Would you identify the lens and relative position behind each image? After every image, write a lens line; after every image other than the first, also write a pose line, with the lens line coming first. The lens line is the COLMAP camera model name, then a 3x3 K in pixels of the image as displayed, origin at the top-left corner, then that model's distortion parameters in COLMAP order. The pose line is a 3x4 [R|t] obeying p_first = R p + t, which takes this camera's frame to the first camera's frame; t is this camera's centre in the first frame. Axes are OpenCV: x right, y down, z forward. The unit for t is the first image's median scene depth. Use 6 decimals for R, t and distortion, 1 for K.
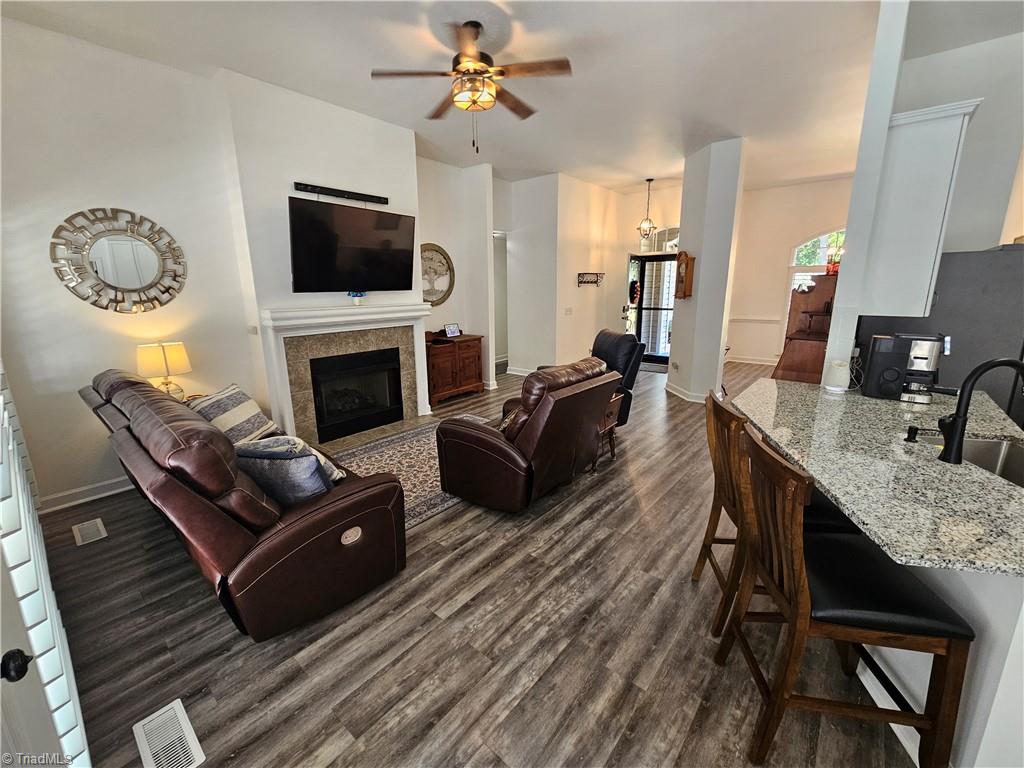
lens RADIAL K [[417.7, 0, 513.6], [0, 417.7, 382.3], [0, 0, 1]] dist [-0.011157, -0.000063]
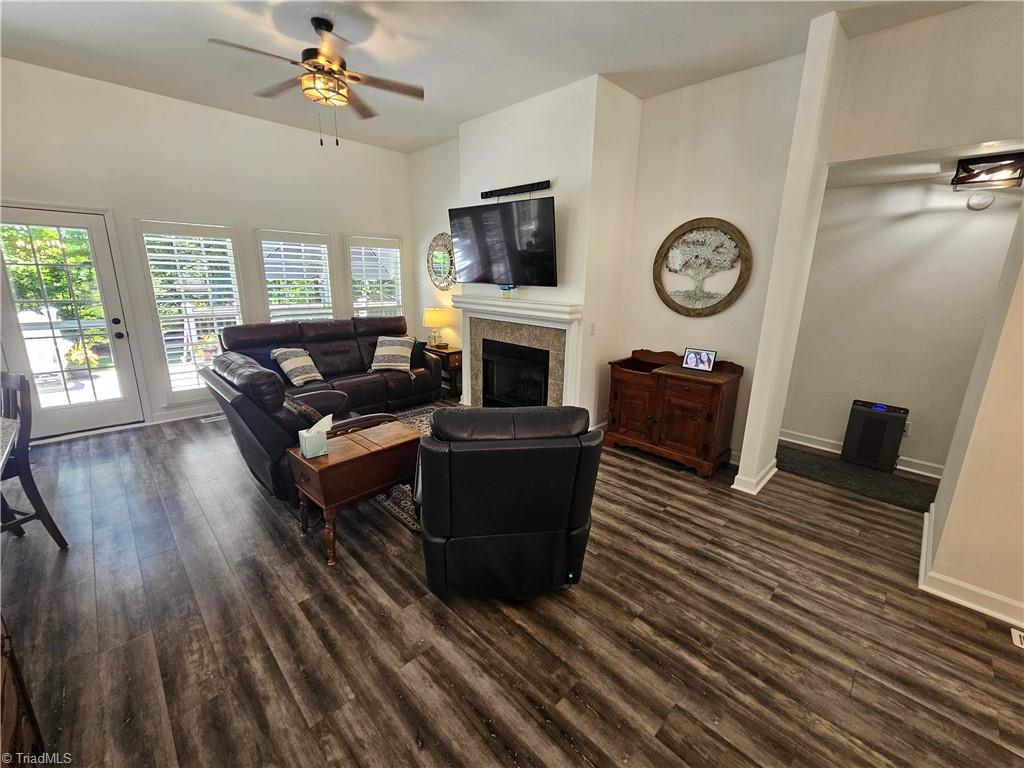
lens RADIAL K [[417.7, 0, 517.7], [0, 417.7, 378.2], [0, 0, 1]] dist [-0.011157, -0.000063]
pose [[-0.084695, 0.255884, -0.962990, 0.643178], [-0.242600, 0.932084, 0.269008, -0.272435], [0.966422, 0.256405, -0.016865, 1.046803]]
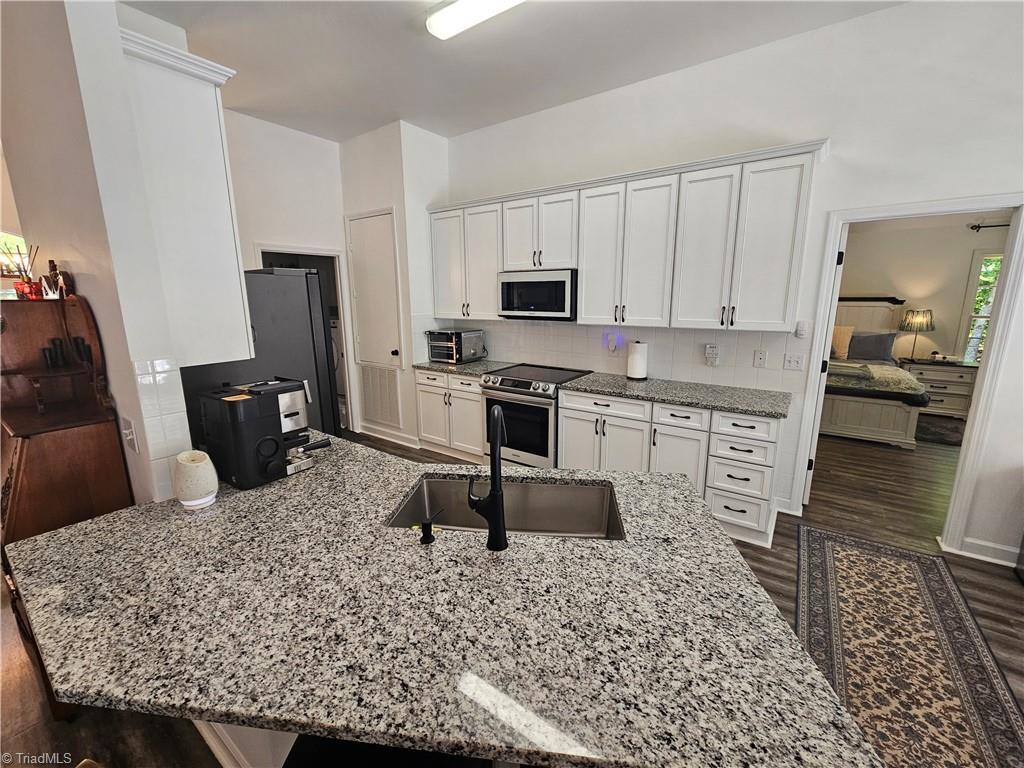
lens RADIAL K [[417.7, 0, 511.7], [0, 417.7, 388.0], [0, 0, 1]] dist [-0.011157, -0.000063]
pose [[-0.083214, -0.184824, 0.979242, 0.148259], [0.221303, 0.954686, 0.198995, -0.103796], [-0.971648, 0.233269, -0.038541, 0.402392]]
